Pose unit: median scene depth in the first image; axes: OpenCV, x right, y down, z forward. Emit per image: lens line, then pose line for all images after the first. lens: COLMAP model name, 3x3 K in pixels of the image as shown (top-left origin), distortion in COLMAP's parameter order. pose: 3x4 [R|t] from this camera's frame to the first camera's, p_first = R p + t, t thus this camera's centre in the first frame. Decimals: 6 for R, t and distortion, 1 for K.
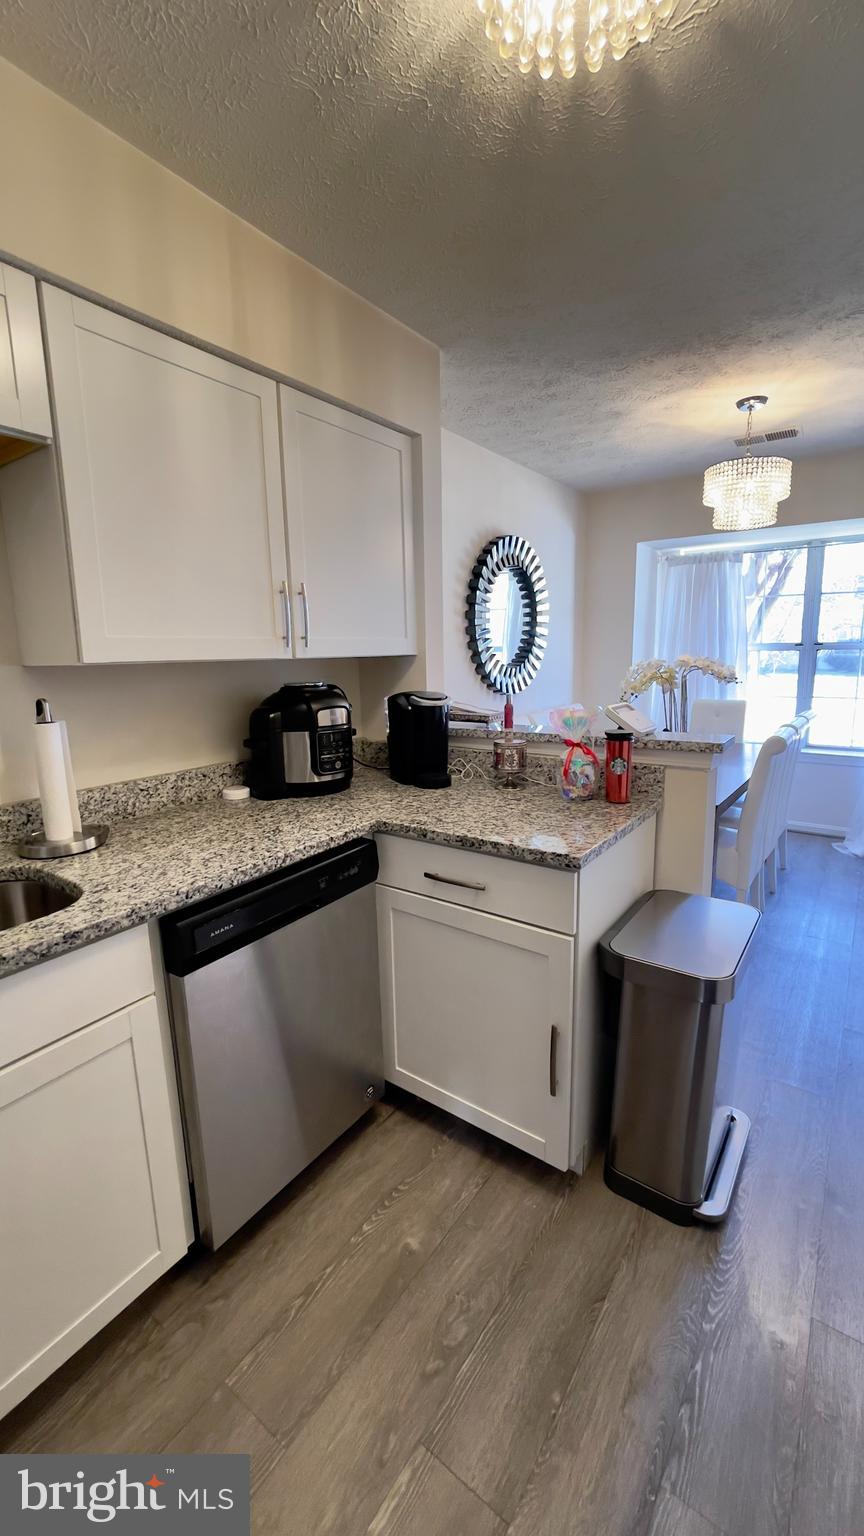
lens RADIAL K [[609.3, 0, 431.8], [0, 609.3, 758.3], [0, 0, 1]] dist [-0.024057, 0.009593]
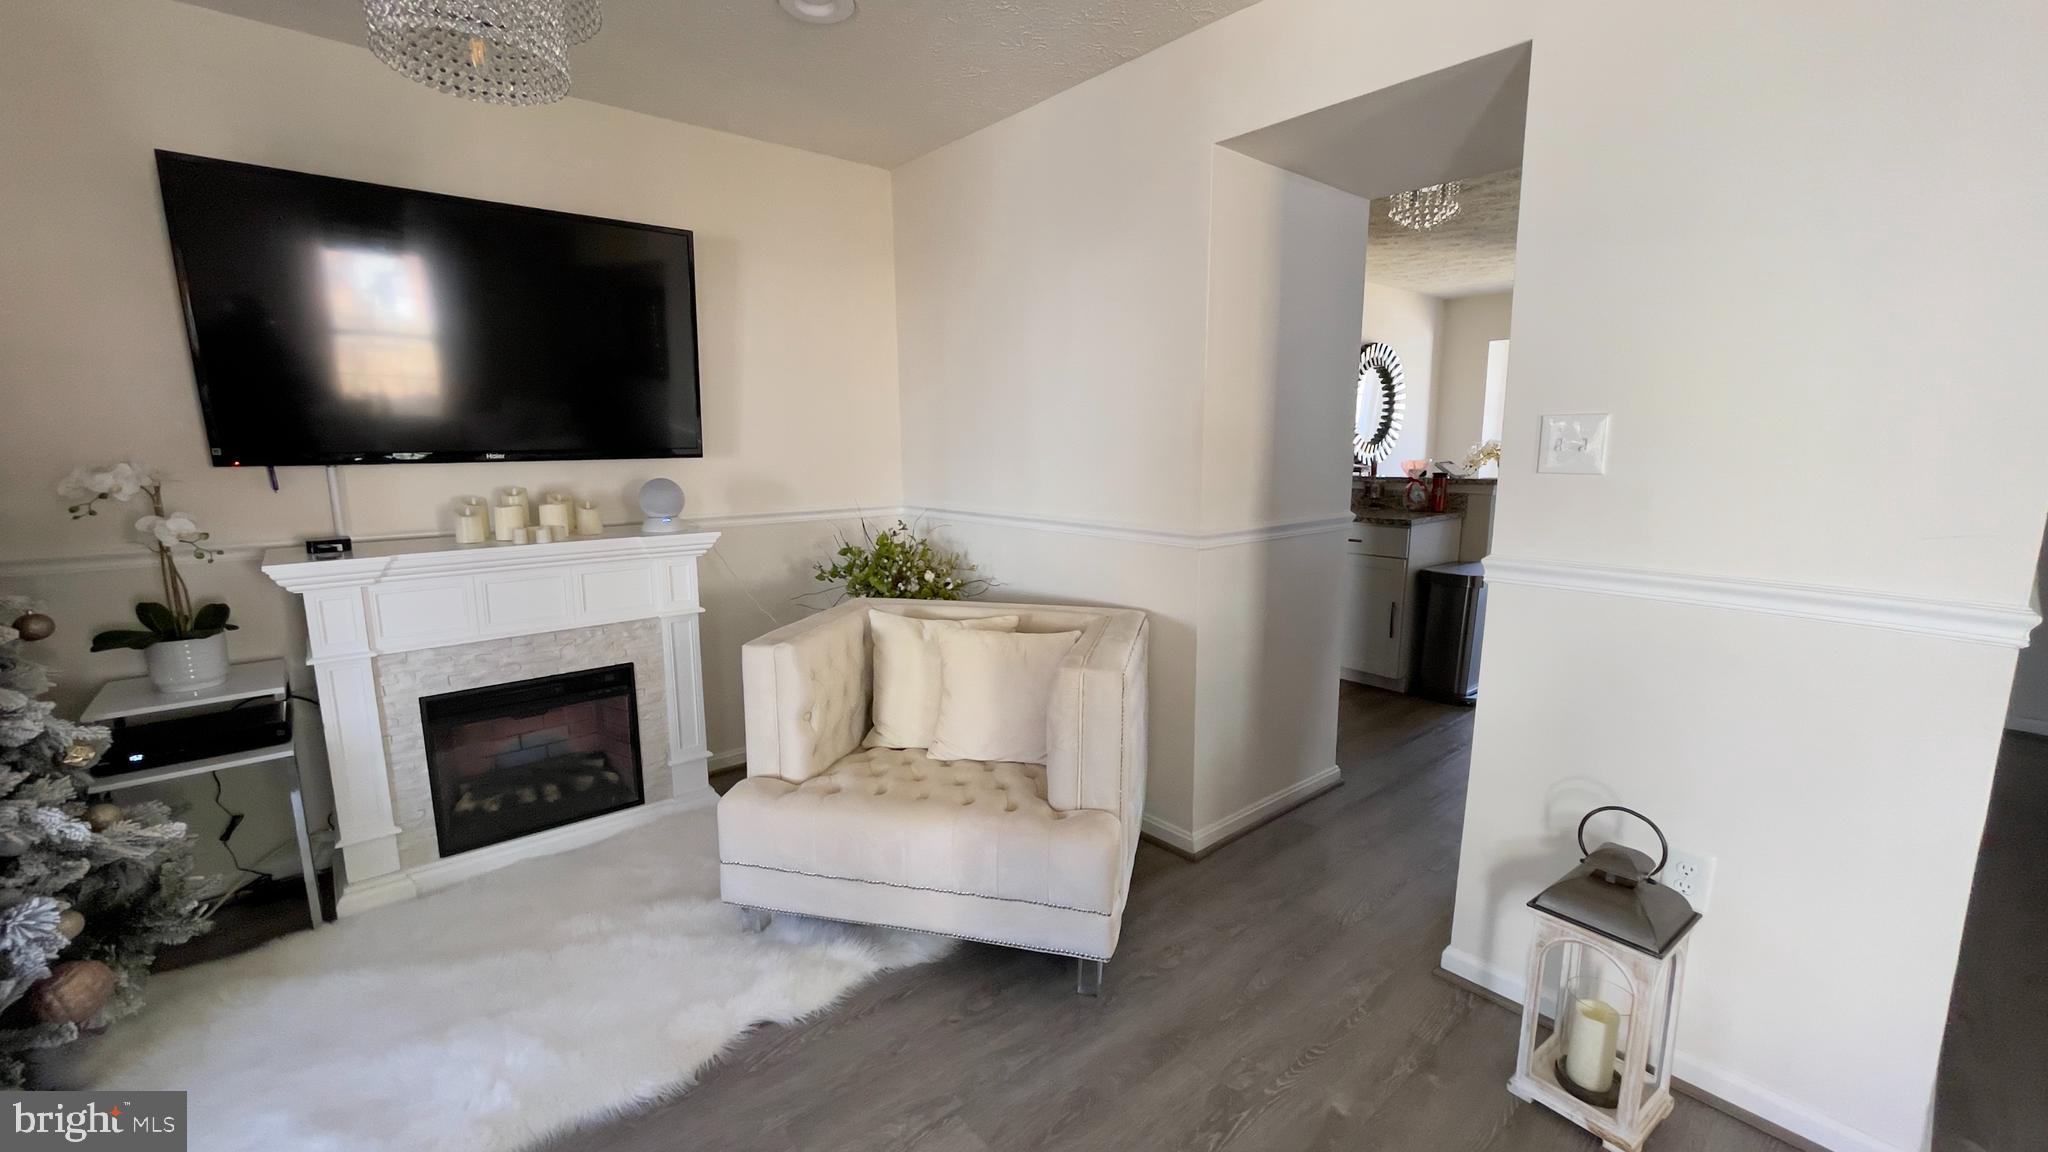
lens RADIAL K [[805.6, 0, 1024.0], [0, 805.6, 576.0], [0, 0, 1]] dist [-0.022890, 0.007065]
pose [[0.968392, 0.057226, -0.242780, -0.159333], [-0.058076, 0.998305, 0.003661, 0.172474], [0.242578, 0.010554, 0.970074, -0.858184]]
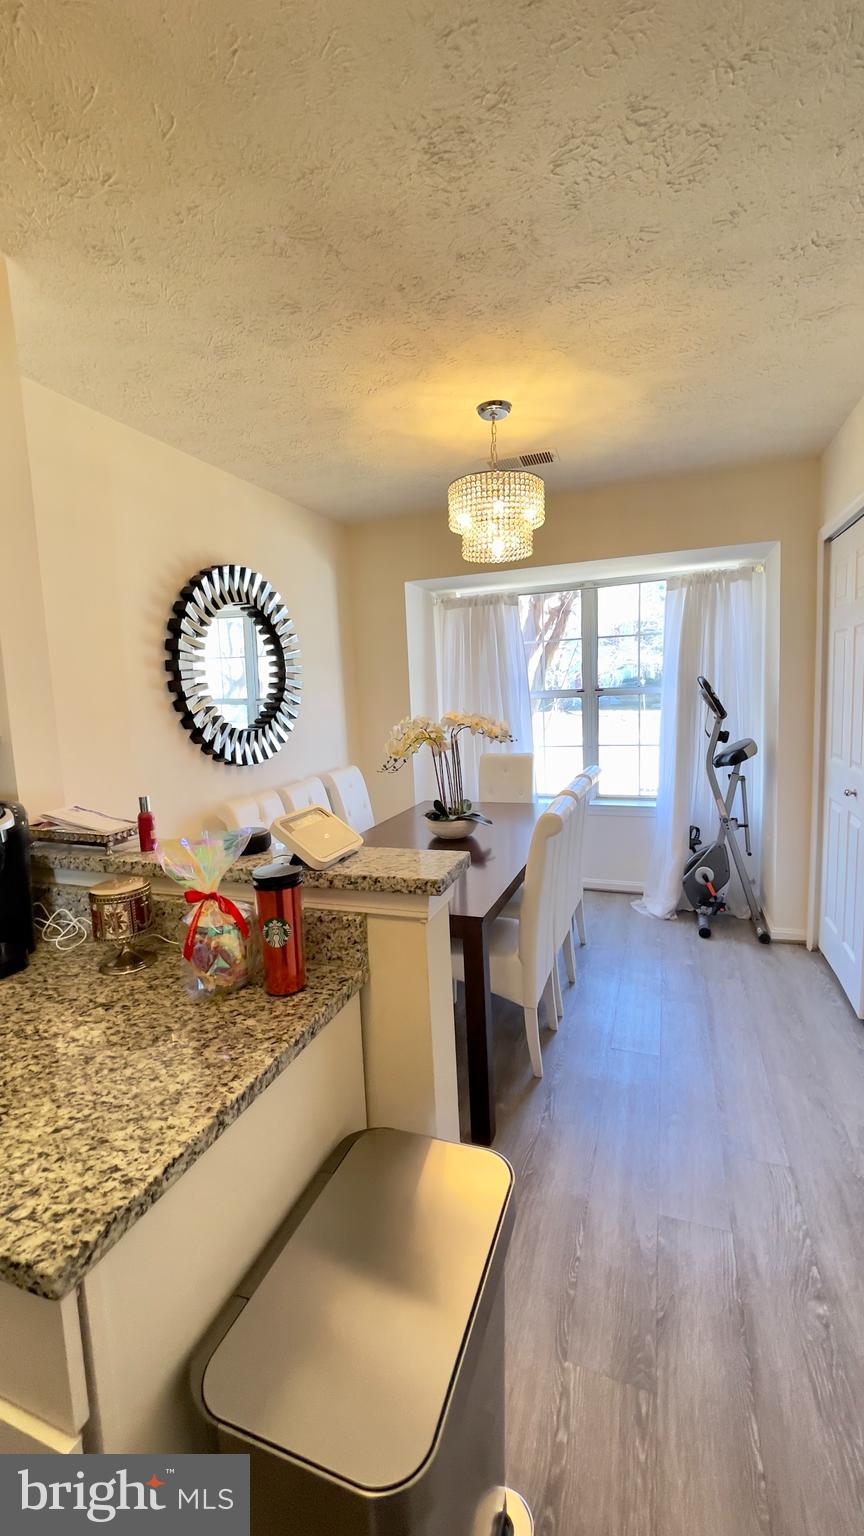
lens RADIAL K [[614.0, 0, 433.1], [0, 614.0, 752.3], [0, 0, 1]] dist [-0.018636, -0.000167]
pose [[0.959722, -0.049167, 0.276615, 0.148819], [0.071943, 0.994749, -0.072798, -0.051326], [-0.271584, 0.089766, 0.958219, 0.197544]]
